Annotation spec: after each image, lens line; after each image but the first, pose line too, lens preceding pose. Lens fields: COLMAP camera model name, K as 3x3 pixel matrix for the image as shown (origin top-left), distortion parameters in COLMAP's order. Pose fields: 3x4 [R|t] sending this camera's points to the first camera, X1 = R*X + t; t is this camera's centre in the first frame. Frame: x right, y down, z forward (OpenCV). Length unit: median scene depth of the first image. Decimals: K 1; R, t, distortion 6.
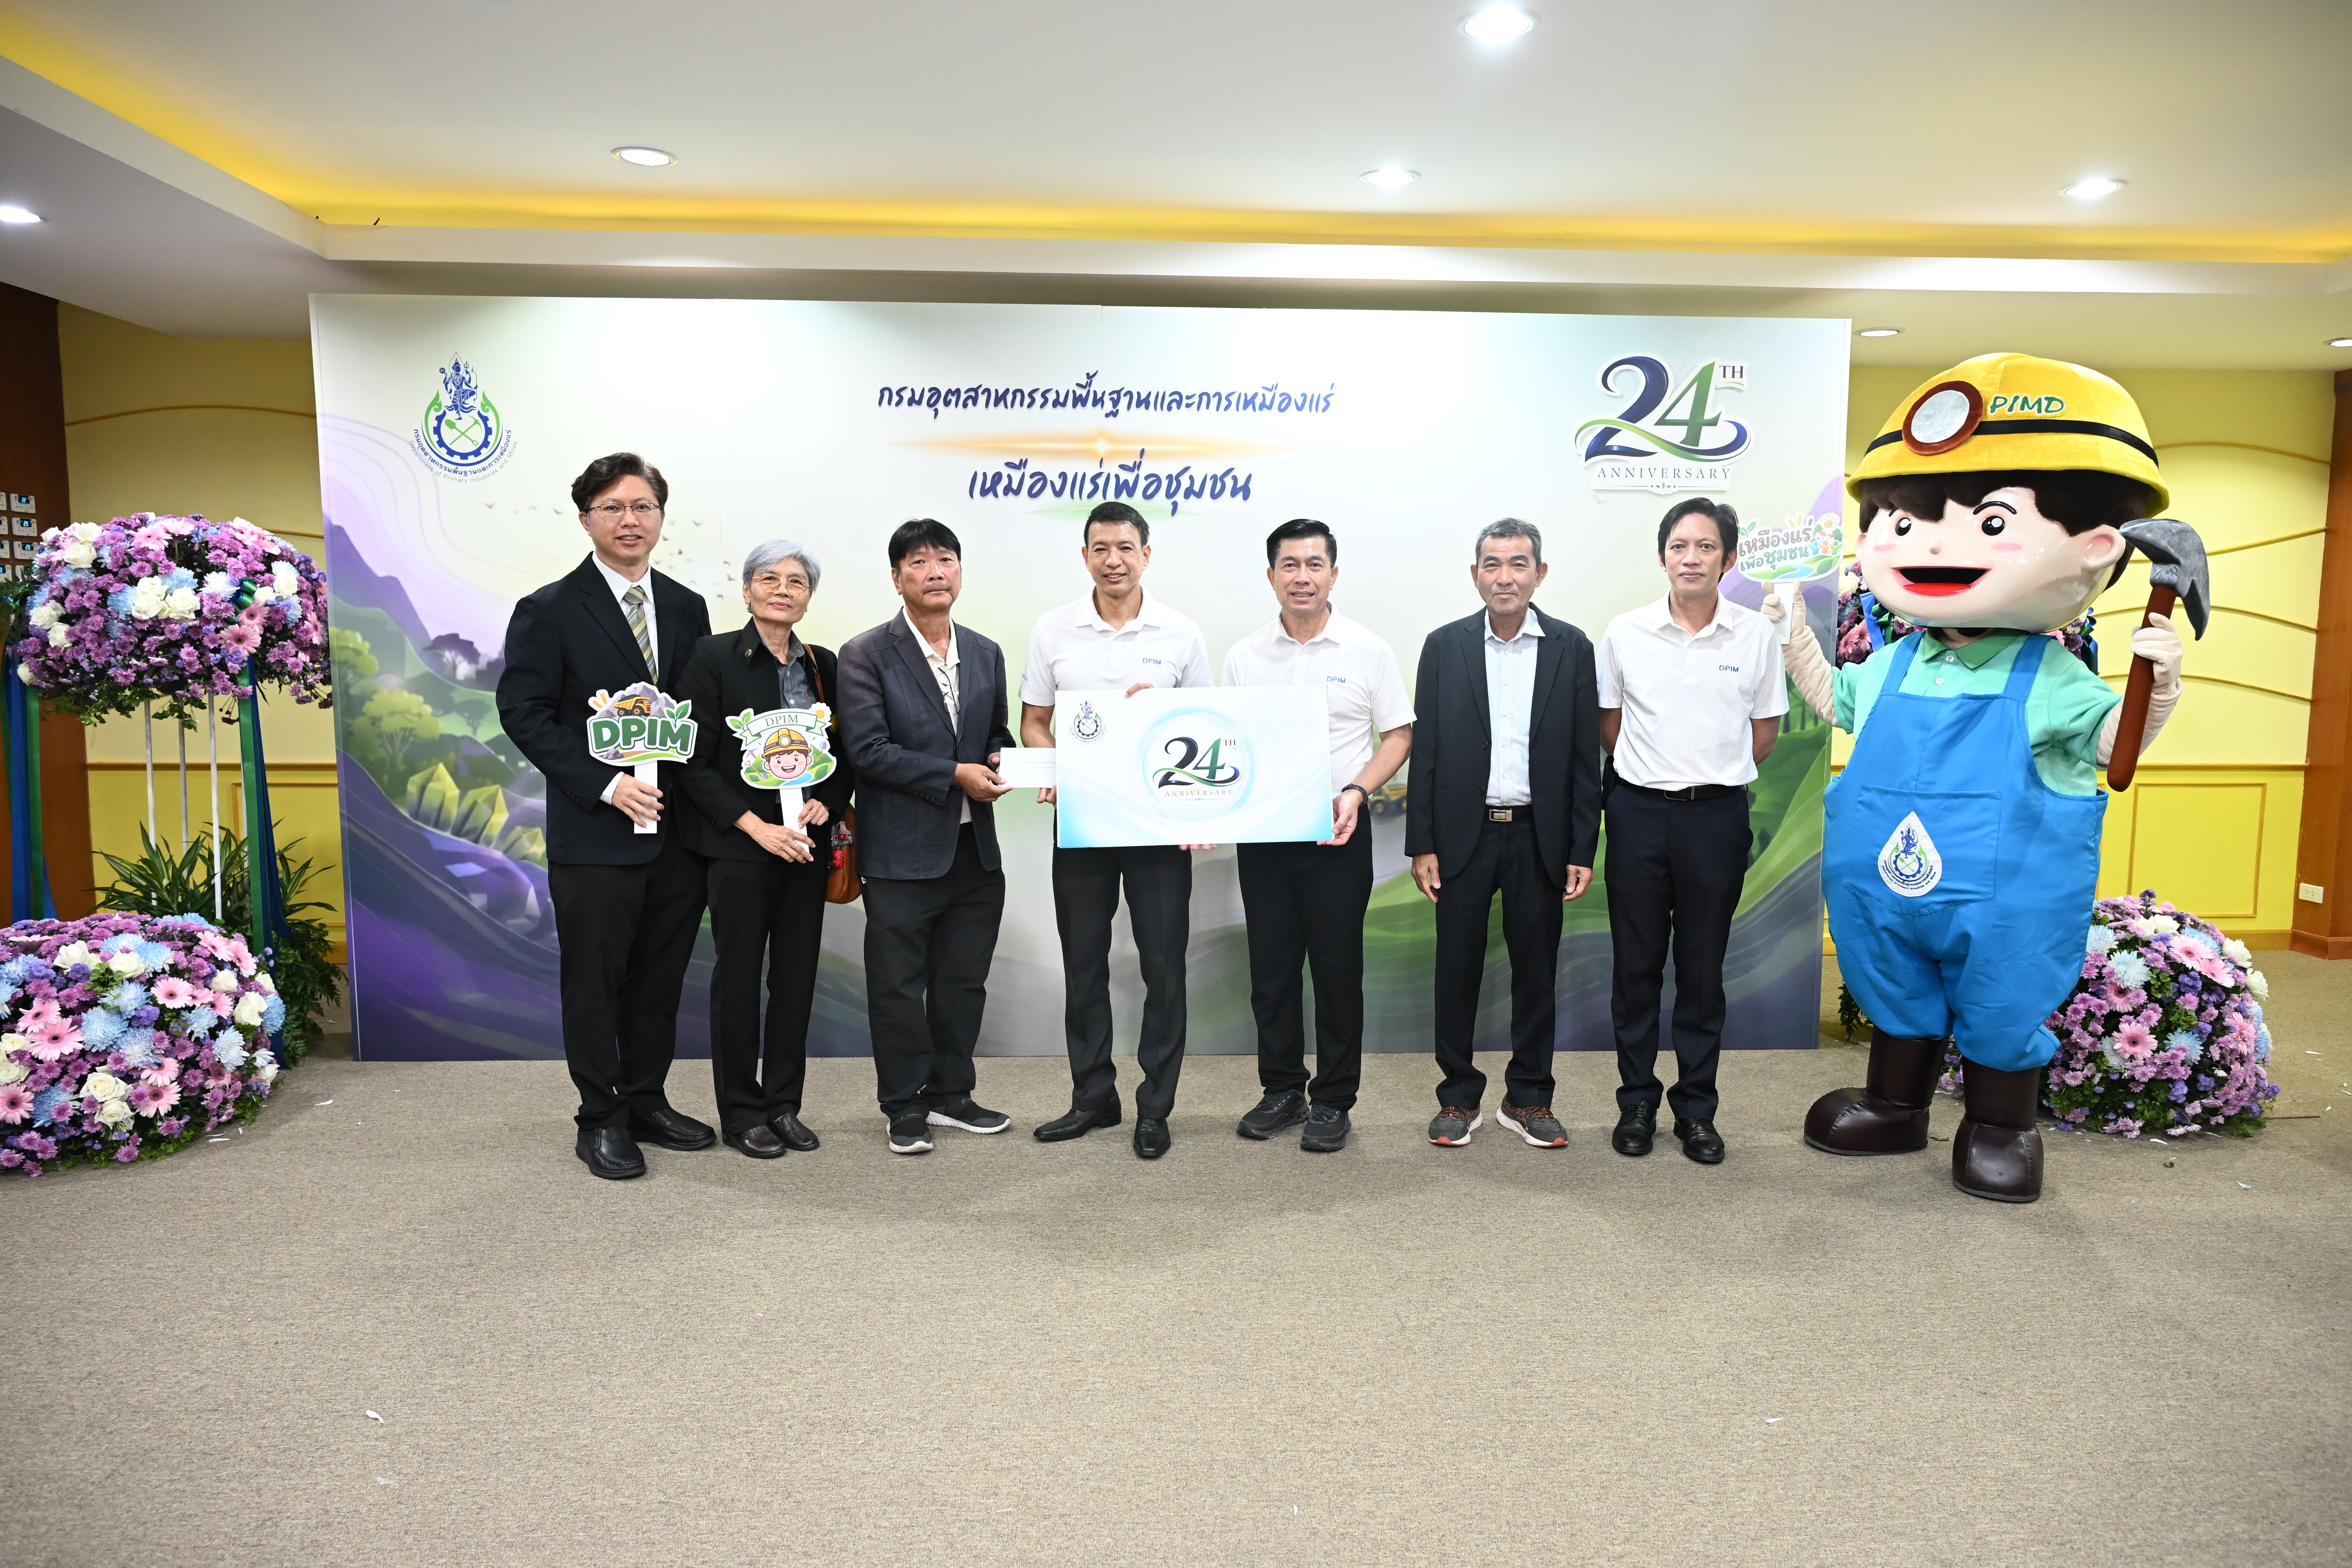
lens RADIAL K [[1558.3, 0, 1179.2], [0, 1558.3, 791.0], [0, 0, 1]] dist [0.006451, -0.011816]
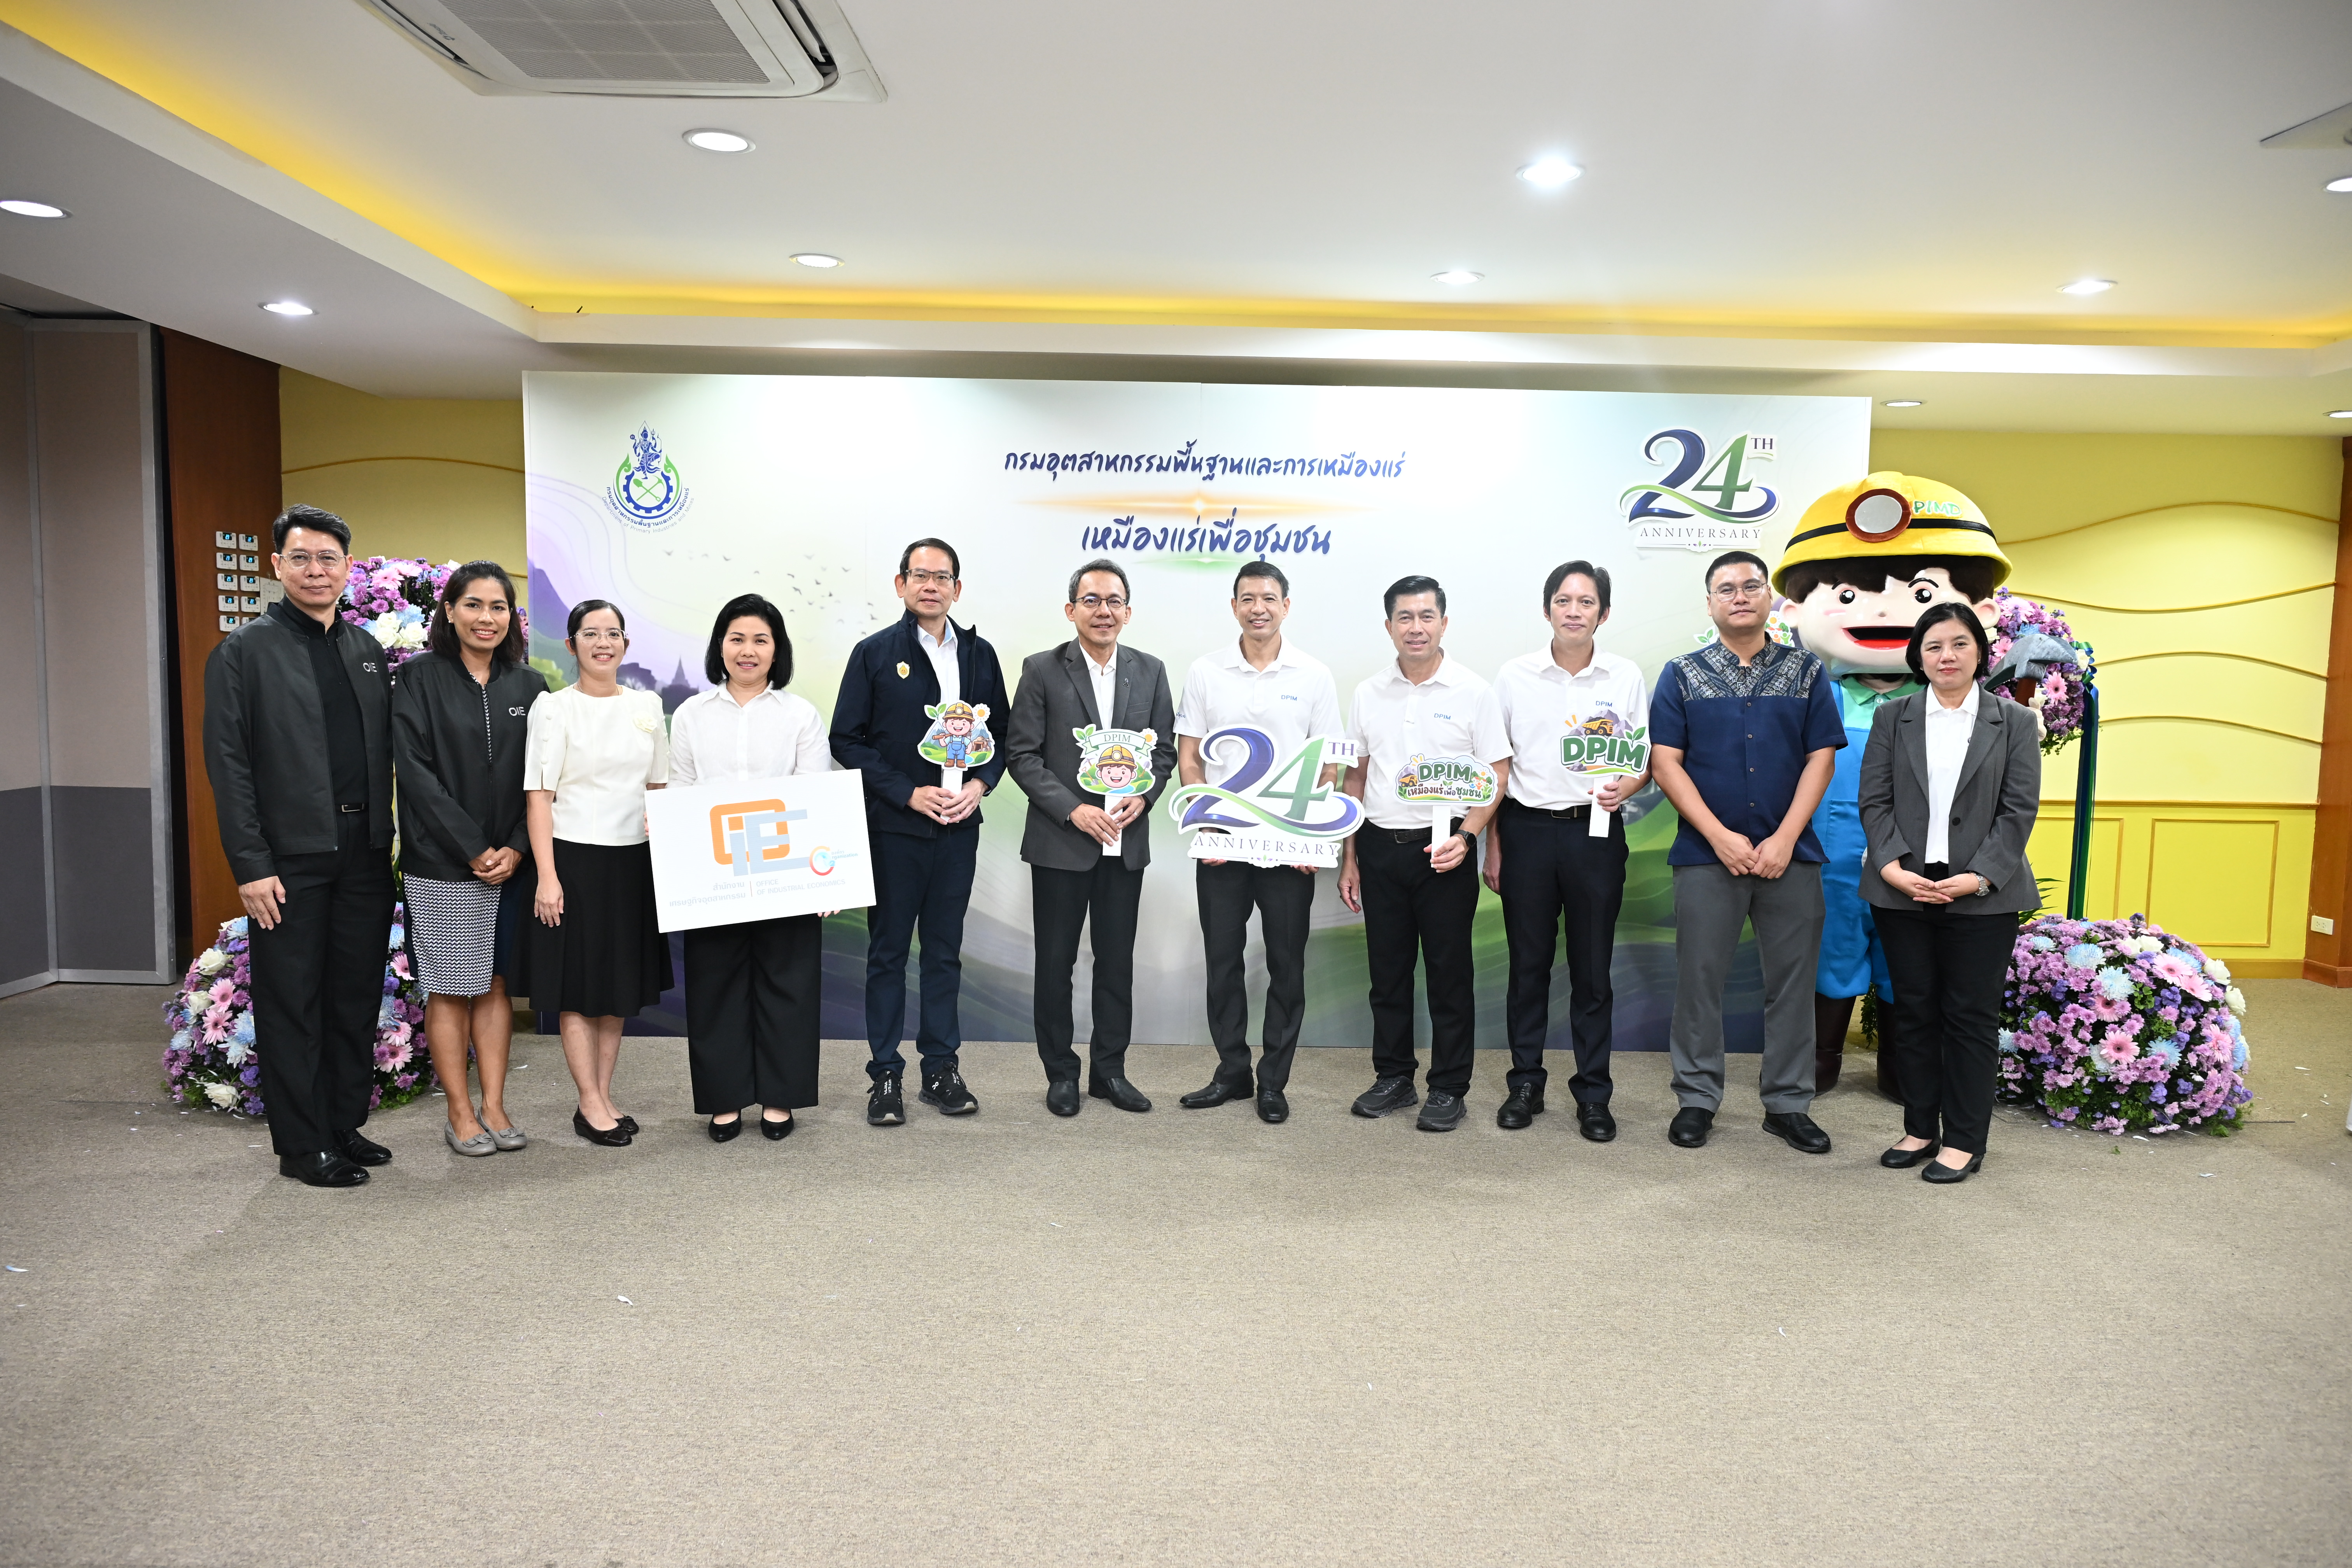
lens RADIAL K [[1558.3, 0, 1170.2], [0, 1558.3, 772.6], [0, 0, 1]] dist [0.006451, -0.011816]
pose [[0.999032, 0.015457, -0.041187, -0.023209], [-0.016521, 0.999535, -0.025613, 0.003266], [0.040772, 0.026268, 0.998823, -0.146656]]
